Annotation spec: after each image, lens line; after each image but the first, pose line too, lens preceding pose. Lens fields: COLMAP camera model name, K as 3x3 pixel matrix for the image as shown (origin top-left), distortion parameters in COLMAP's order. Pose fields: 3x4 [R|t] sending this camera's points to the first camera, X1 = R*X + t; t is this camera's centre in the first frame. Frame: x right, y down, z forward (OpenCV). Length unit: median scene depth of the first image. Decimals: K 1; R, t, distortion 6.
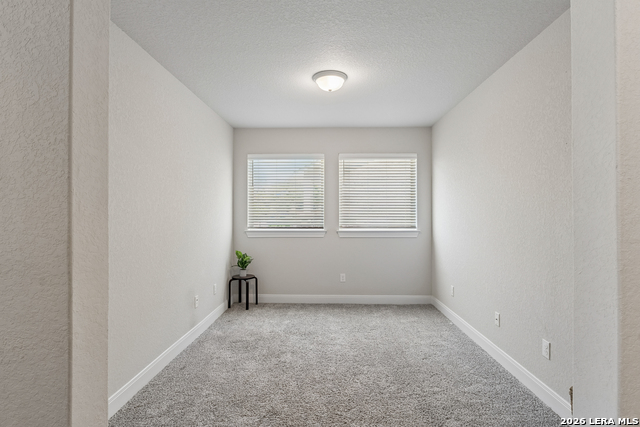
lens RADIAL K [[329.5, 0, 320.4], [0, 329.5, 212.6], [0, 0, 1]] dist [0.000270, -0.000191]
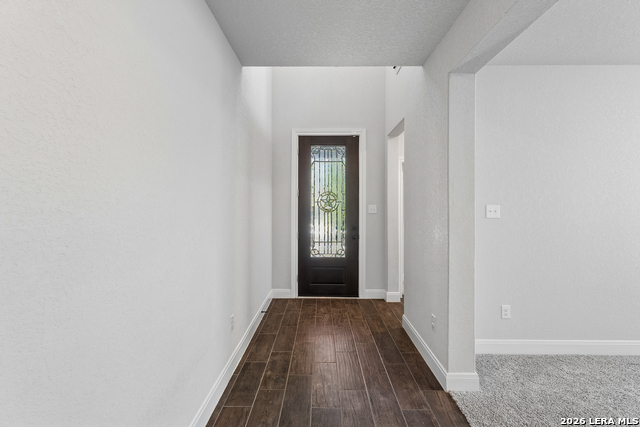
lens RADIAL K [[303.9, 0, 320.3], [0, 303.9, 211.2], [0, 0, 1]] dist [0.002075, 0.000046]
pose [[0.022640, 0.008698, -0.999706, 0.570475], [0.005145, 0.999948, 0.008817, 0.006723], [0.999730, -0.005343, 0.022594, 0.063775]]
